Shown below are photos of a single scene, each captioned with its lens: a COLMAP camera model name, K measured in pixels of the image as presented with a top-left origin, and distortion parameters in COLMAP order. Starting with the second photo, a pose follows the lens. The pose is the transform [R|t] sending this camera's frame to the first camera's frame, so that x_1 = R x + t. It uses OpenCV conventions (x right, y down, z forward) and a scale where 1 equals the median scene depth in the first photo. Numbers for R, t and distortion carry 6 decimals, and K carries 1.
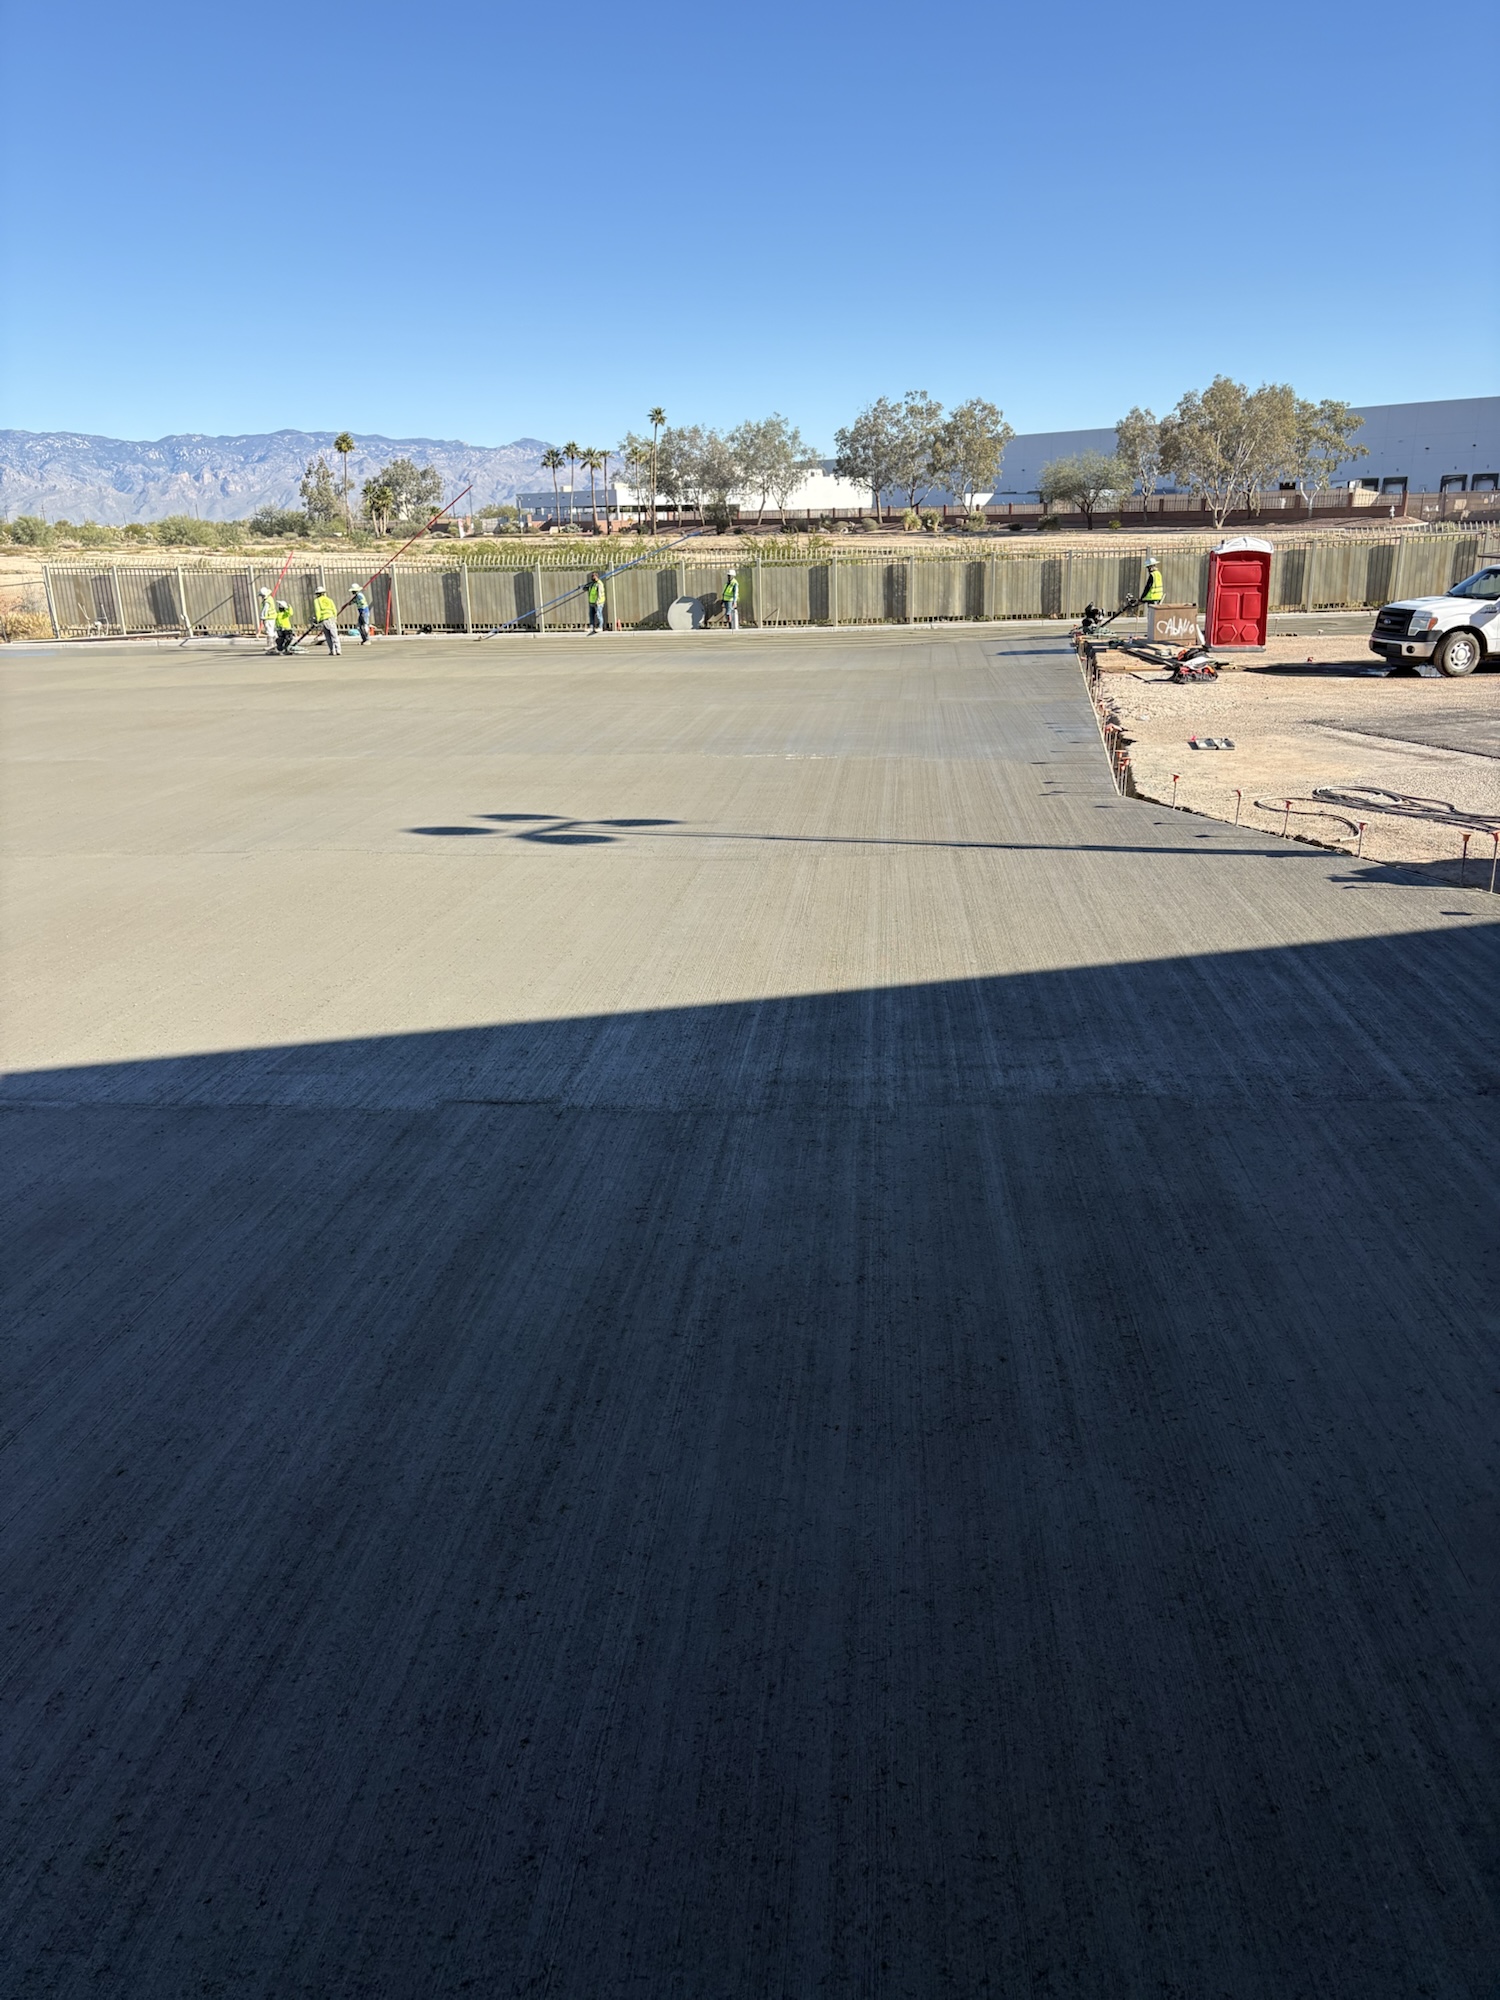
lens RADIAL K [[1563.2, 0, 750.0], [0, 1563.2, 1000.0], [0, 0, 1]] dist [0.009947, 0.052531]
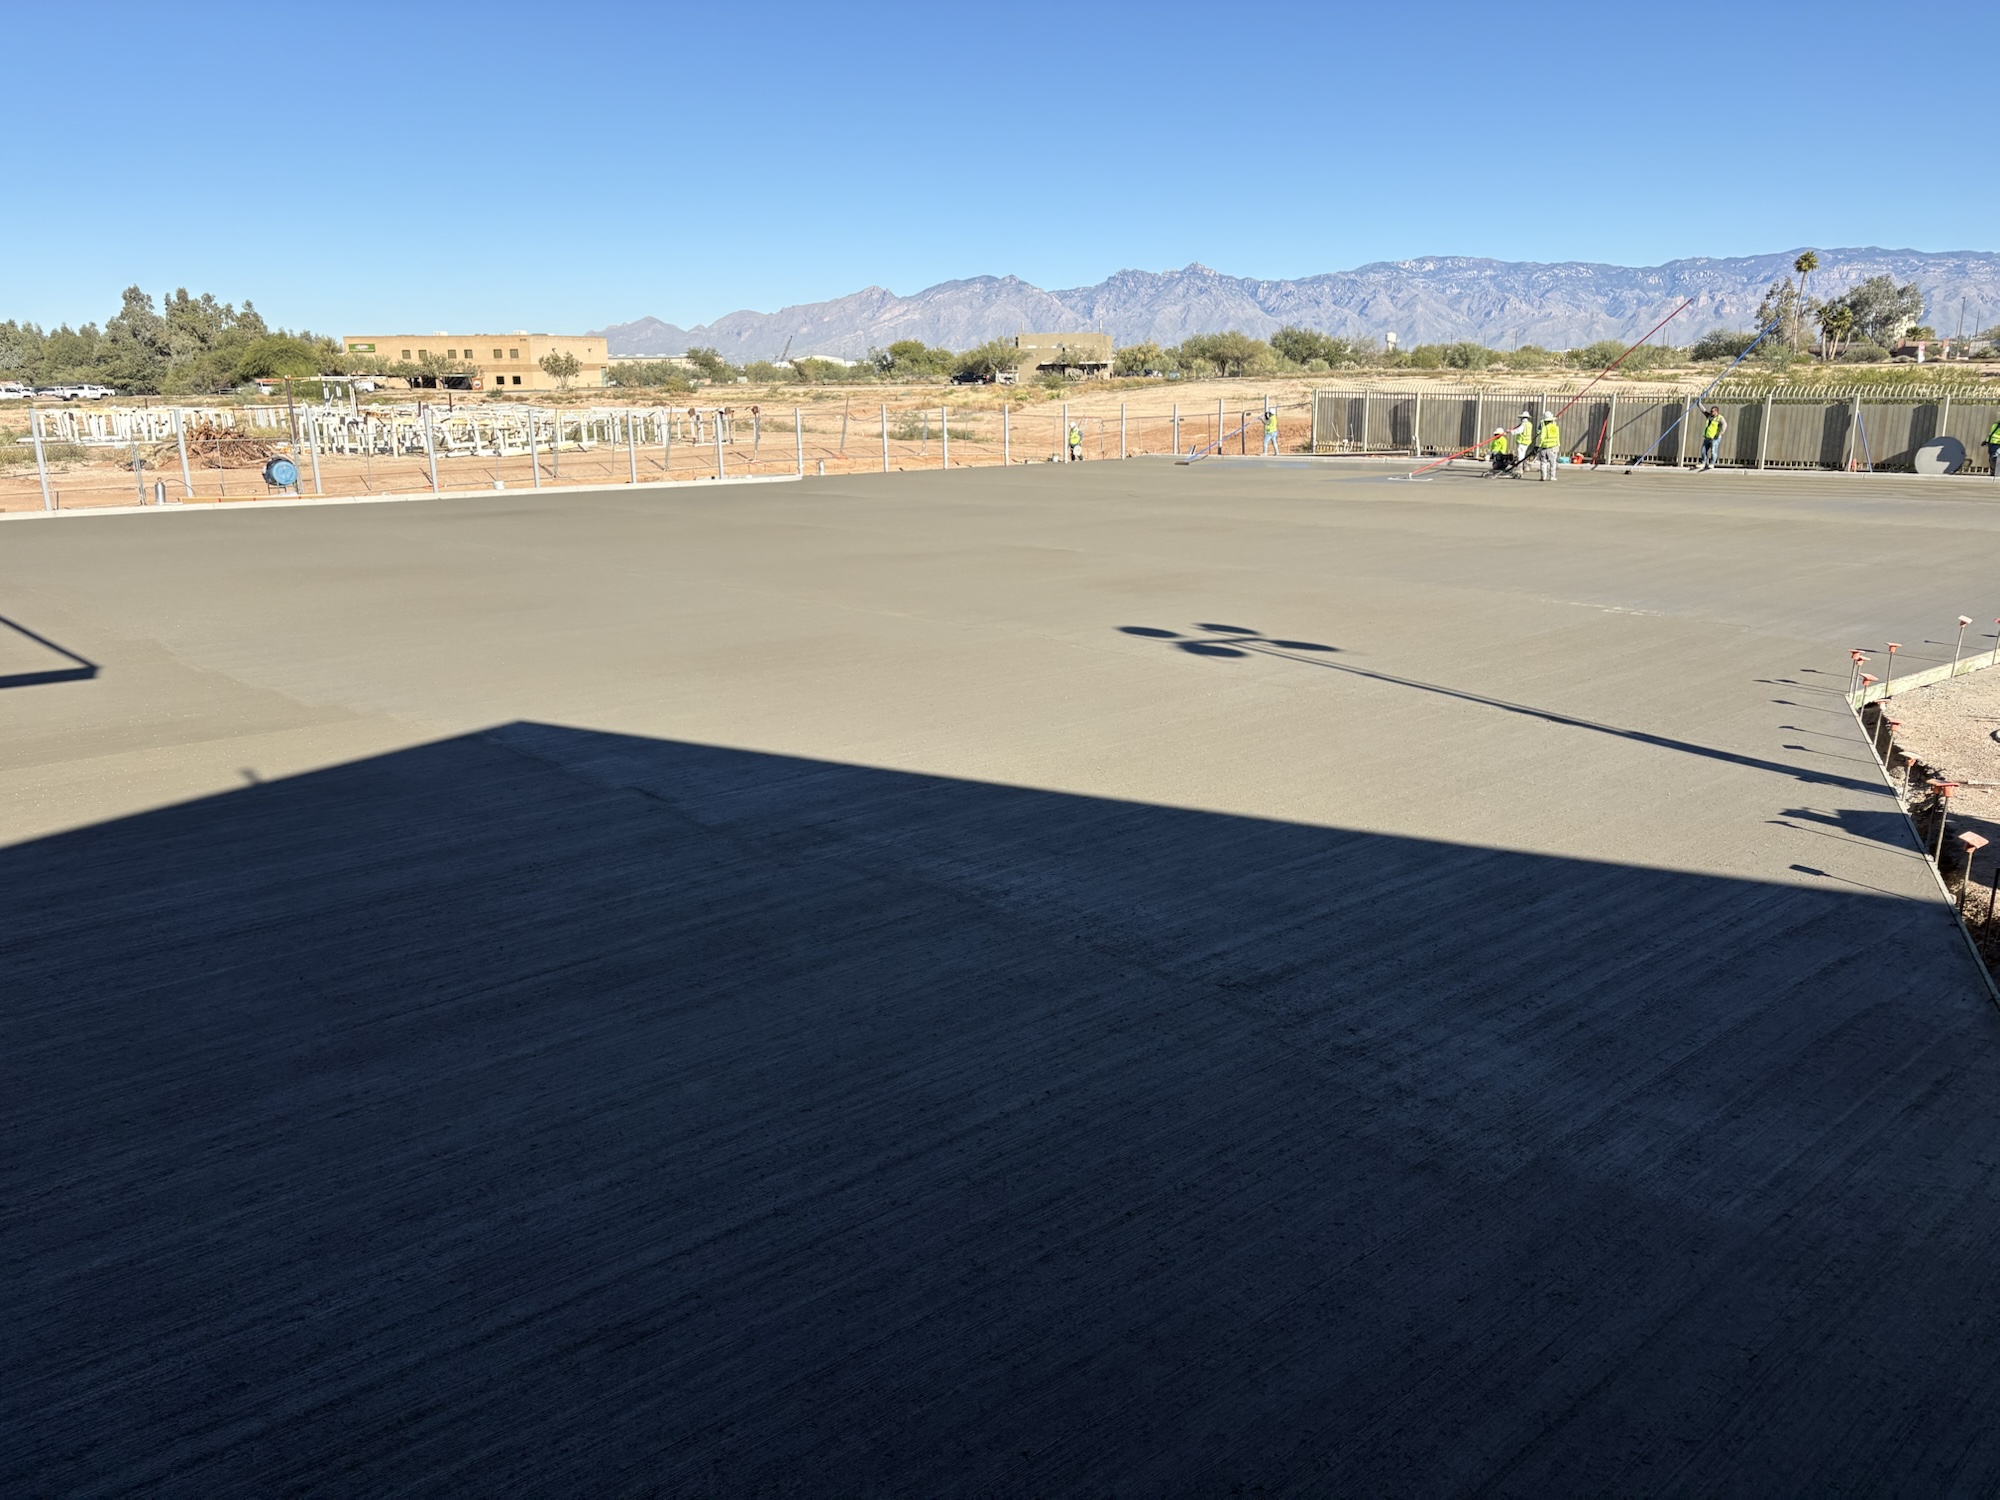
lens RADIAL K [[1563.2, 0, 1000.0], [0, 1563.2, 750.0], [0, 0, 1]] dist [0.009947, 0.052531]
pose [[0.721943, 0.177849, -0.668706, 0.188636], [-0.205961, 0.977833, 0.037706, -0.016834], [0.660589, 0.110506, 0.742570, 0.038335]]
